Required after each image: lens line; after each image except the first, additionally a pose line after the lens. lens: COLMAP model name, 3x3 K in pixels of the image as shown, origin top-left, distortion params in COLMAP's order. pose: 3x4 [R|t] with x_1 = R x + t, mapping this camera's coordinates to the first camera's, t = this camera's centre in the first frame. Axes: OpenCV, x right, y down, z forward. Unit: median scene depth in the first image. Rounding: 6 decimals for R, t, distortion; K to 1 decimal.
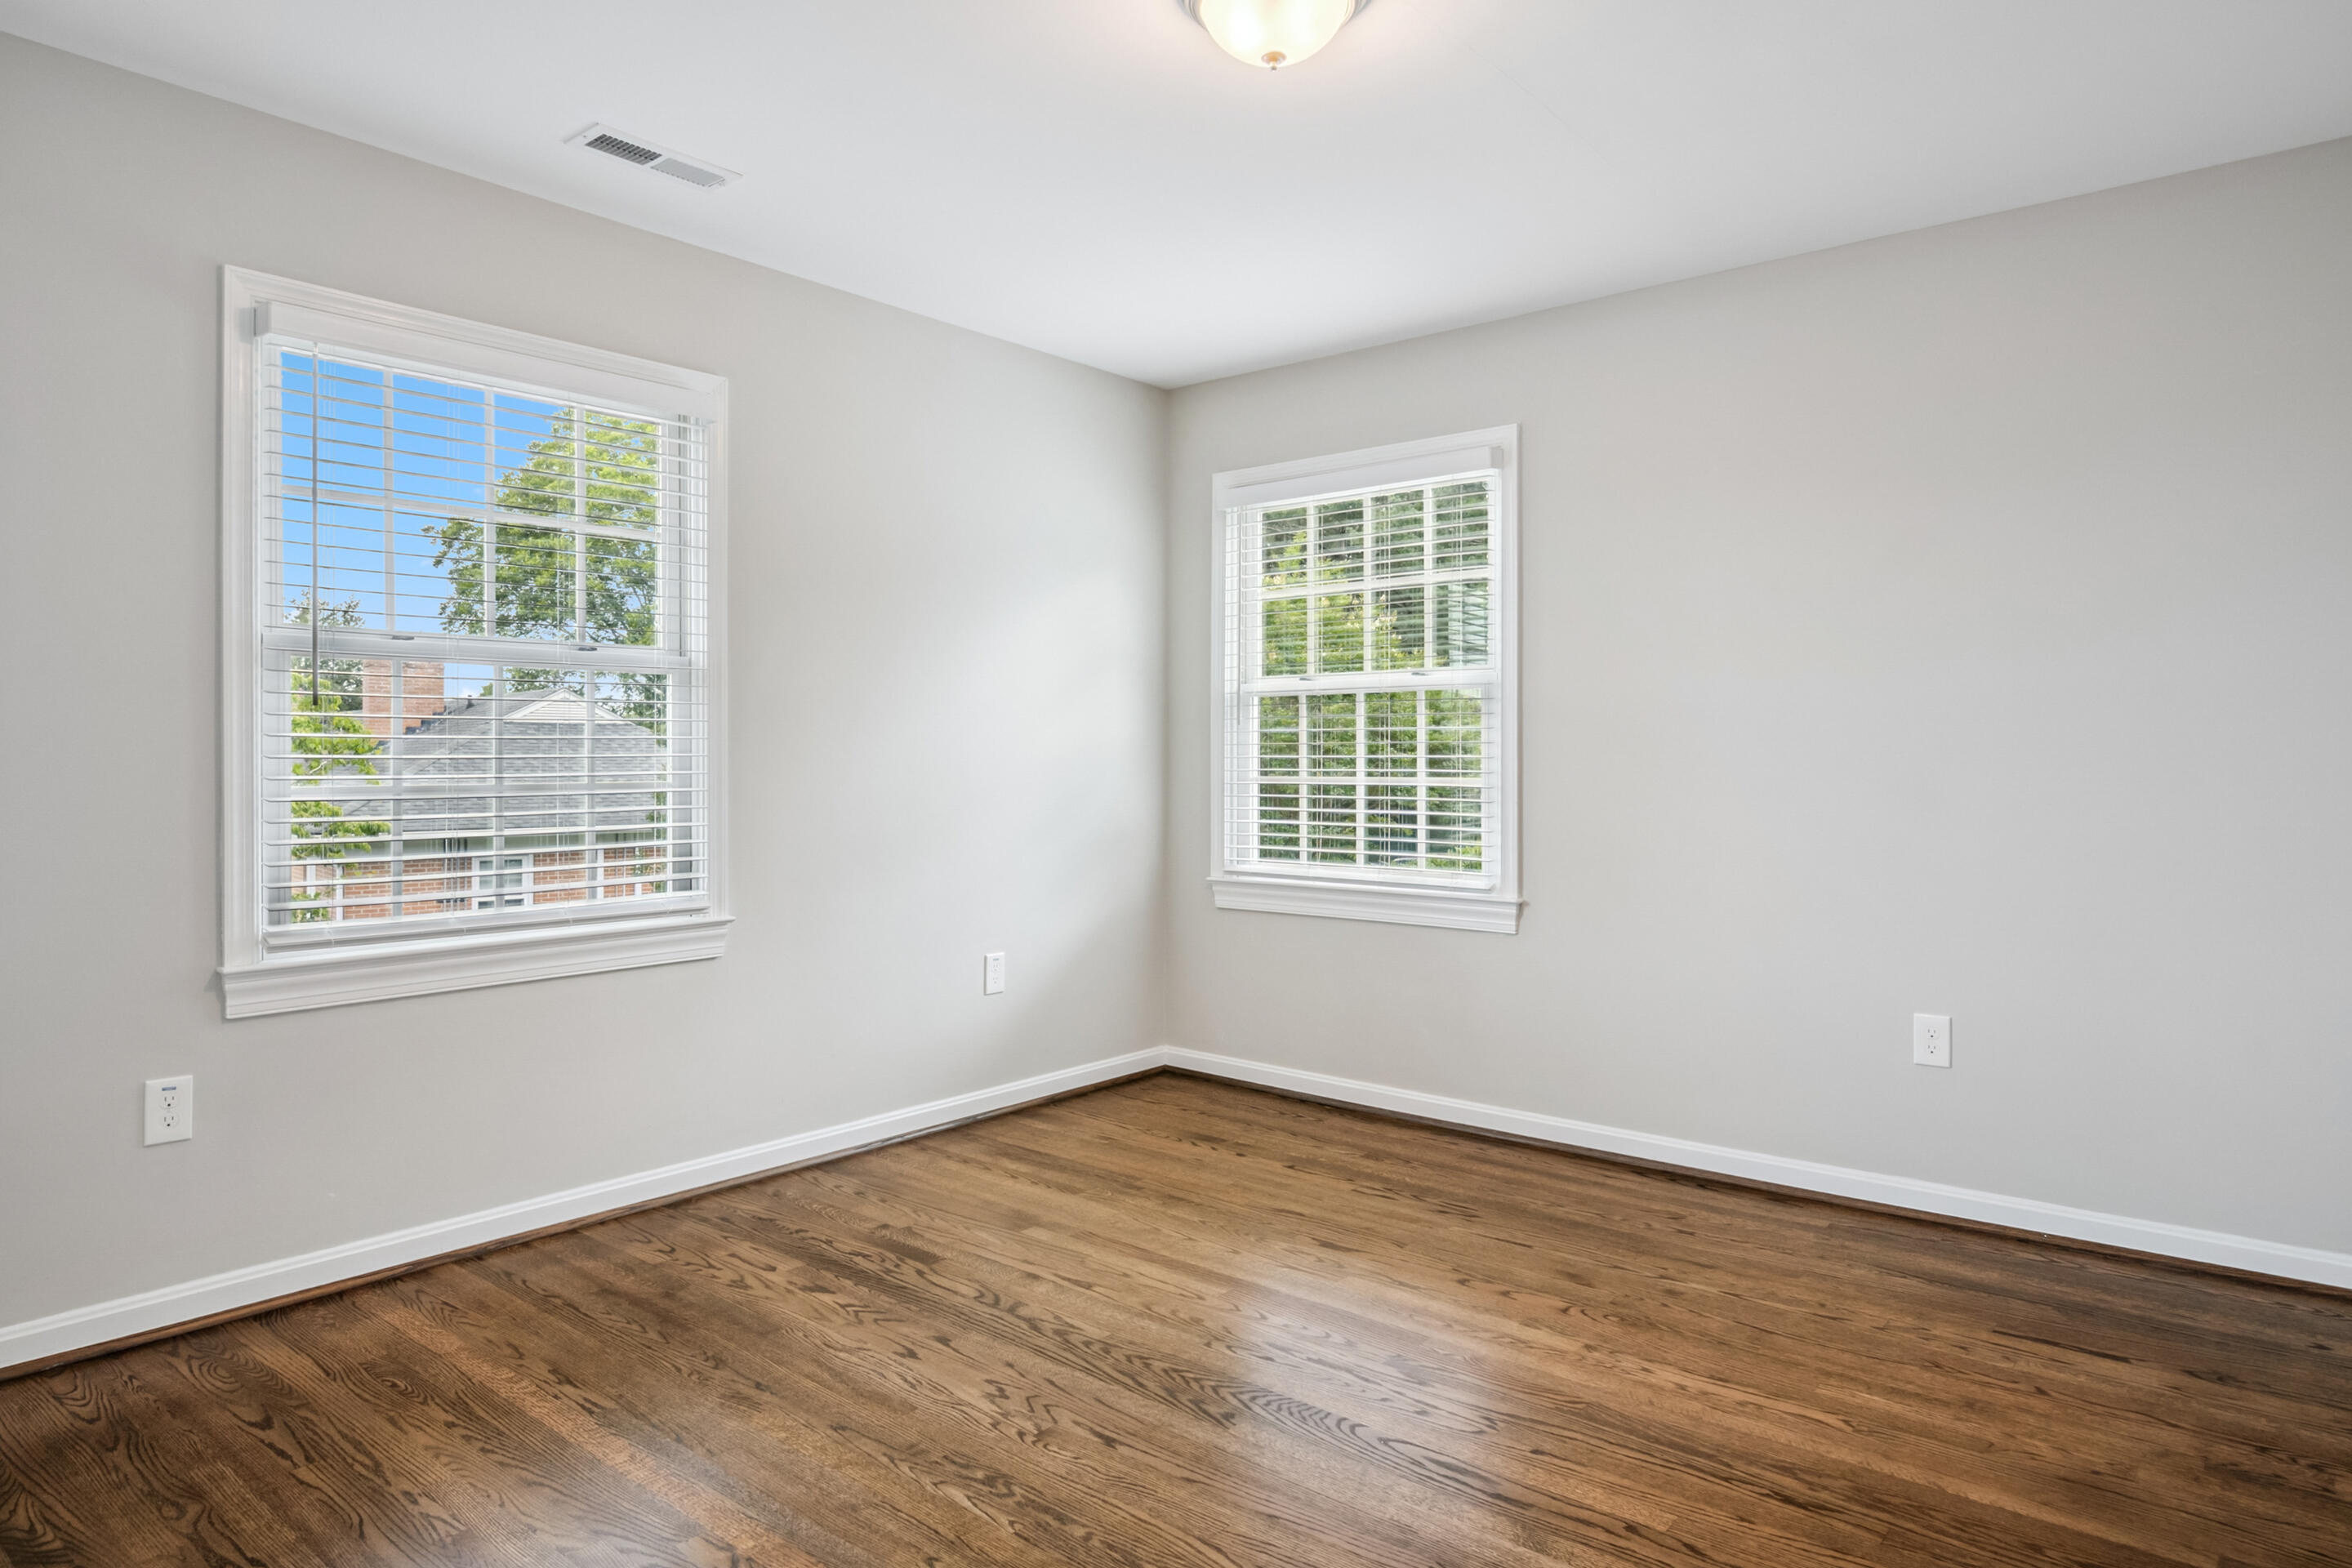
lens RADIAL K [[1415.4, 0, 1175.5], [0, 1415.4, 774.6], [0, 0, 1]] dist [0.004717, -0.007274]
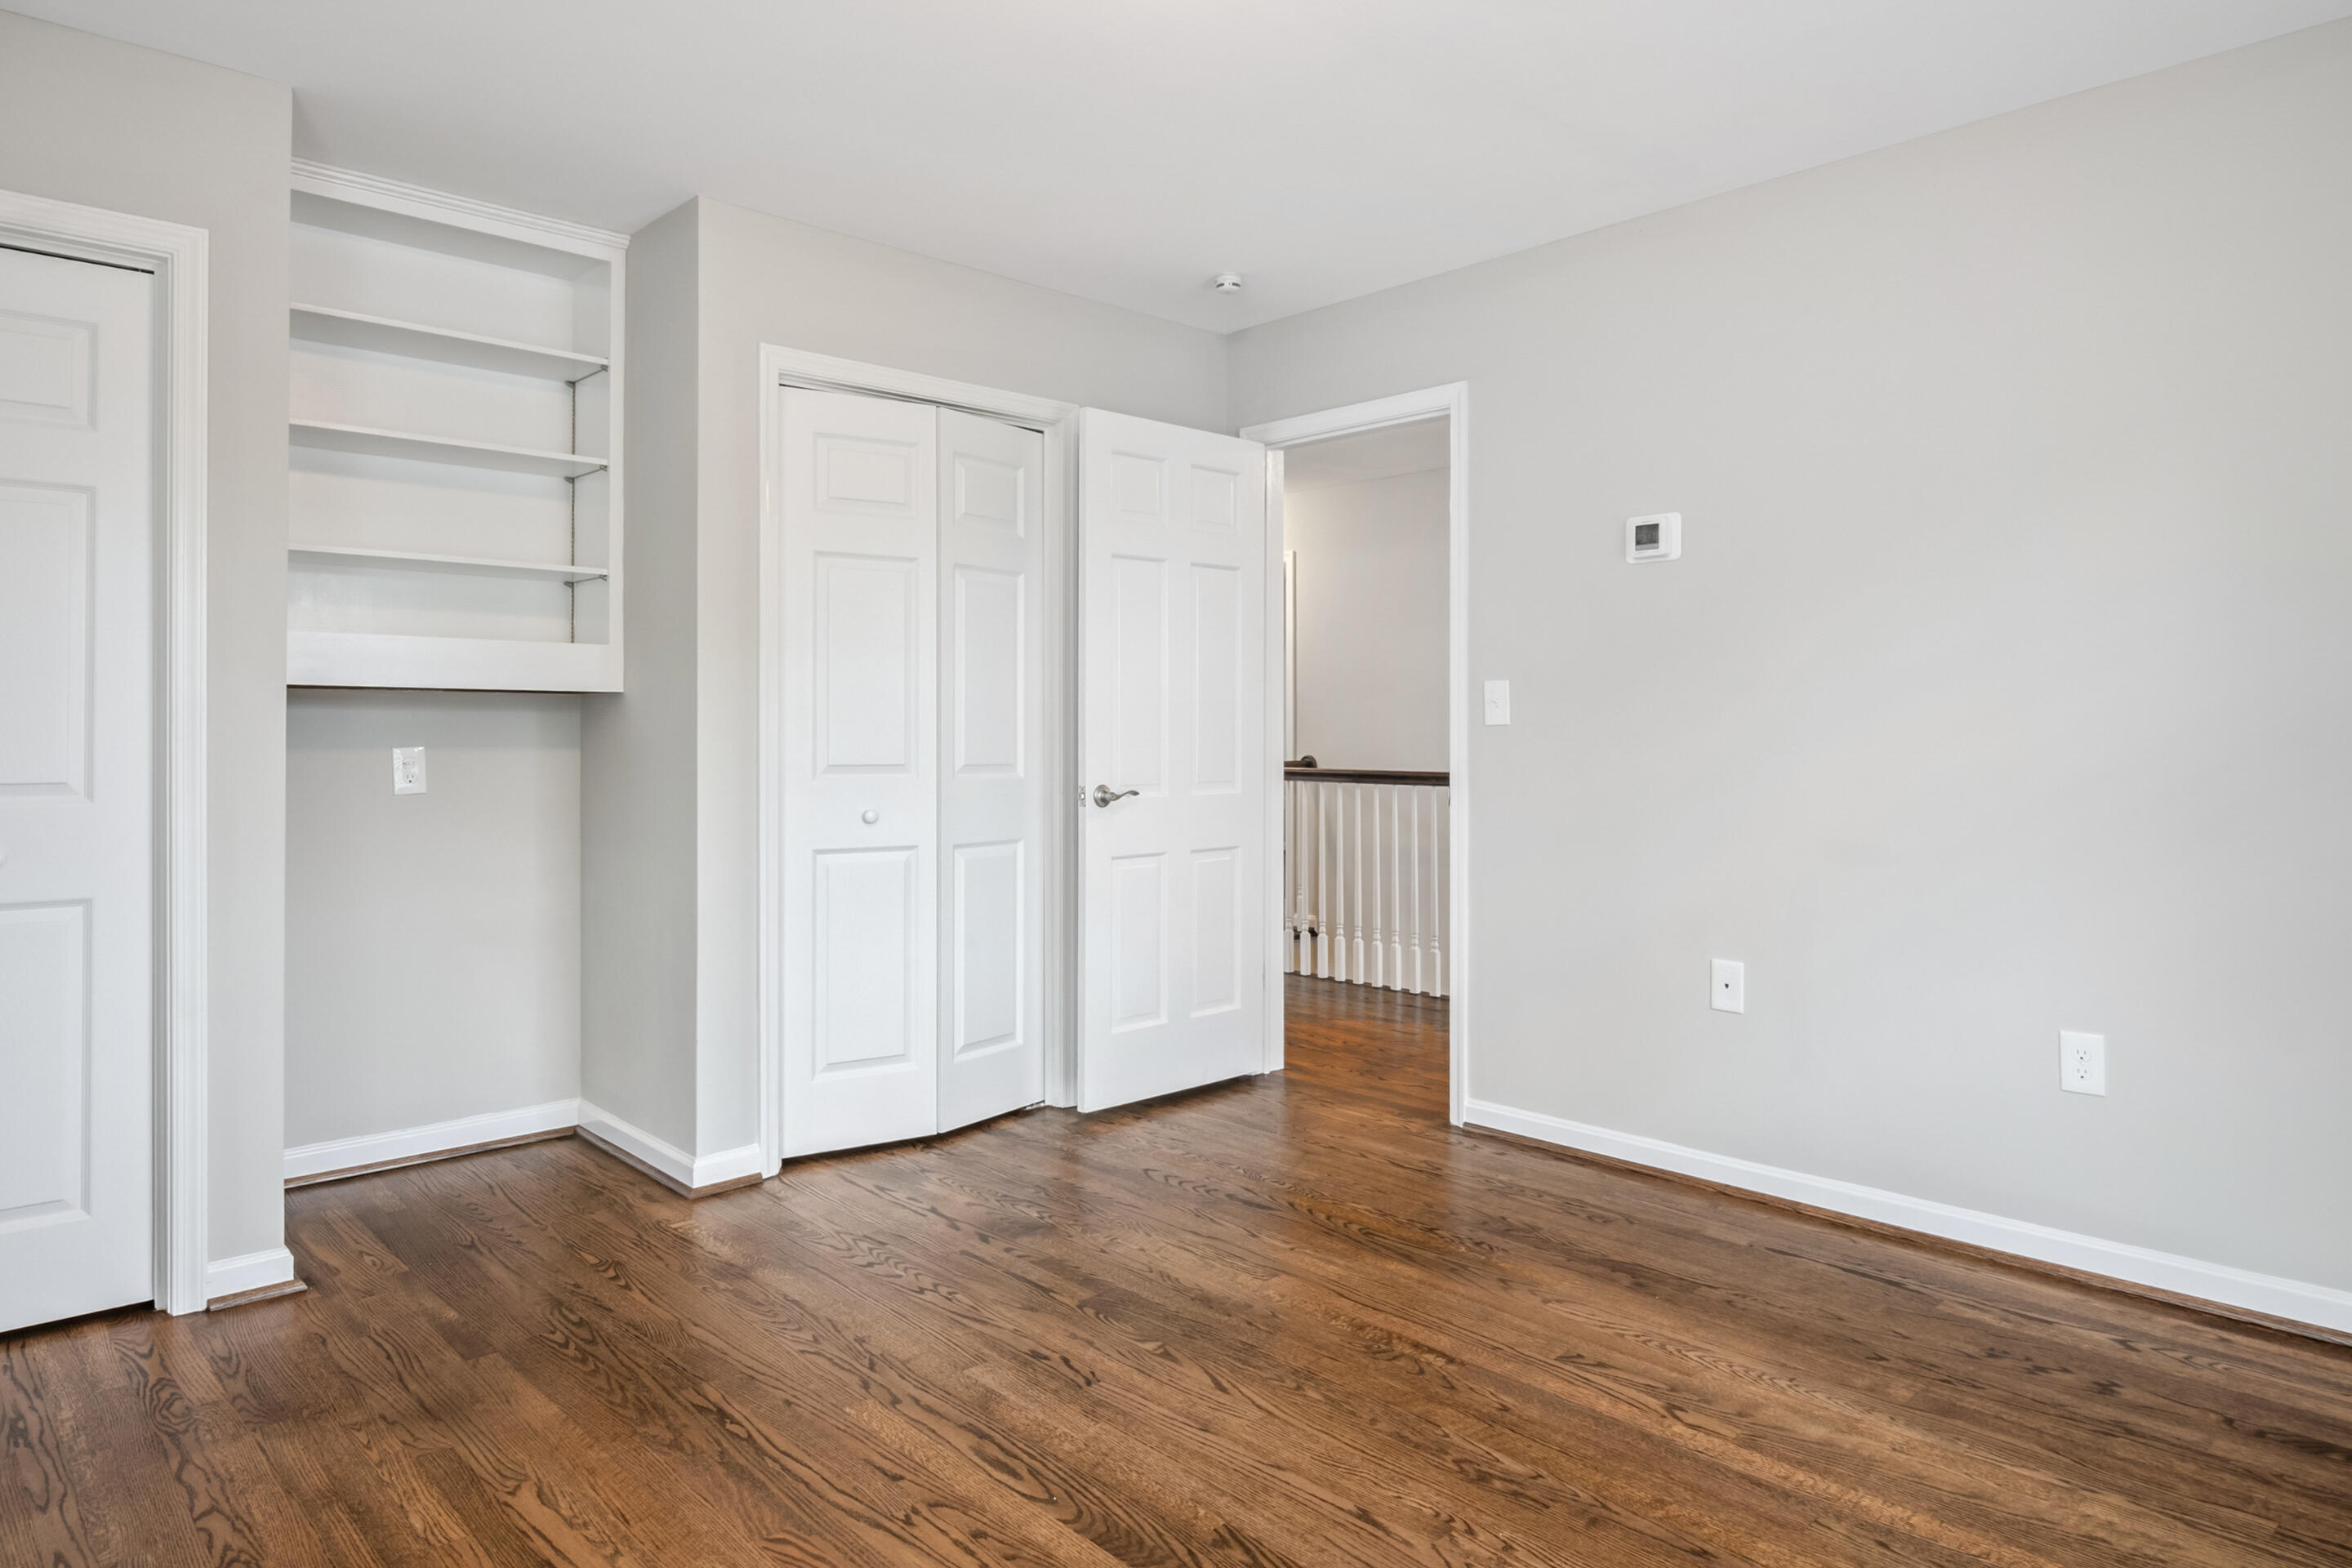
lens RADIAL K [[1415.4, 0, 1176.7], [0, 1415.4, 771.5], [0, 0, 1]] dist [0.004717, -0.007274]
pose [[-0.992679, -0.004318, 0.120702, -0.036707], [0.000611, 0.999168, 0.040769, -0.021626], [-0.120777, 0.040545, -0.991851, 1.934249]]
